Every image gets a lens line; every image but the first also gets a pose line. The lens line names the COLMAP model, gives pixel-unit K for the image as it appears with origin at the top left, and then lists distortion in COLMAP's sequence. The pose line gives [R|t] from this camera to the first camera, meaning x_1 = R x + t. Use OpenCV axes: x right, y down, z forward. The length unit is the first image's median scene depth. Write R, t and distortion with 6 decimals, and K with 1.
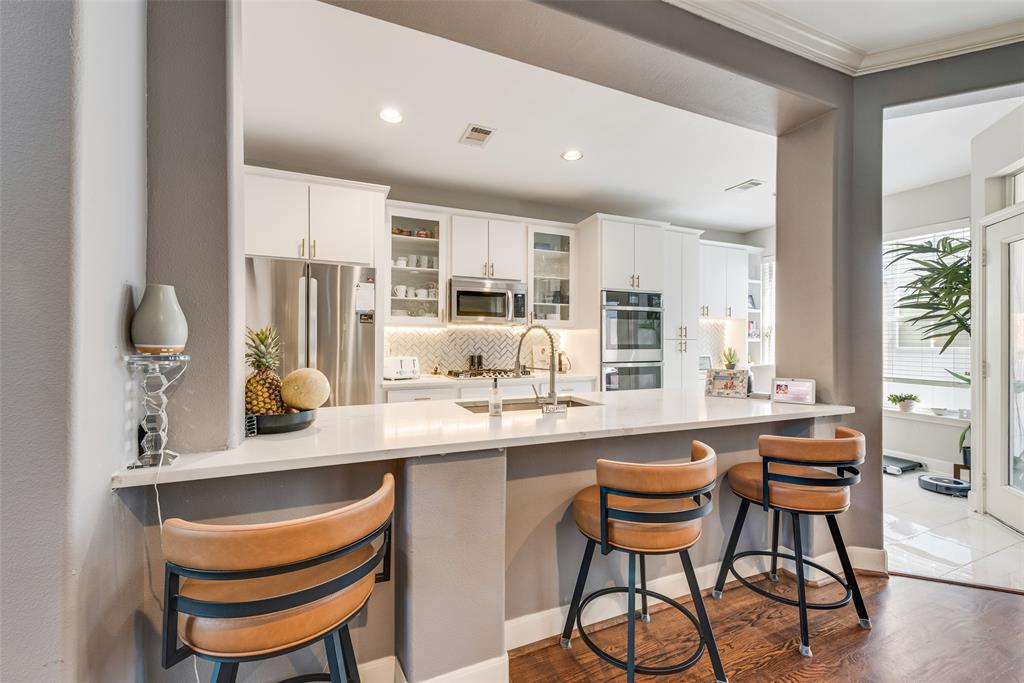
lens RADIAL K [[417.7, 0, 511.9], [0, 417.7, 344.8], [0, 0, 1]] dist [0.010703, -0.003024]
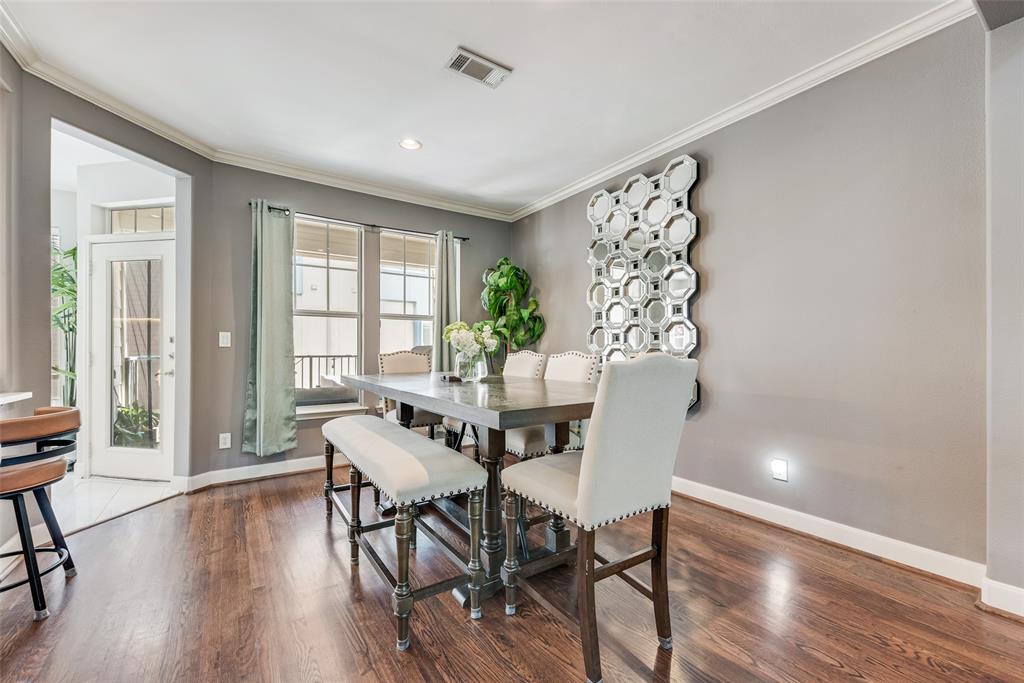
lens RADIAL K [[417.7, 0, 517.9], [0, 417.7, 353.2], [0, 0, 1]] dist [0.010703, -0.003024]
pose [[-0.201692, 0.002204, 0.979447, -0.255406], [0.005702, 0.999983, -0.001076, 0.037377], [-0.979432, 0.005368, -0.201701, 0.016790]]
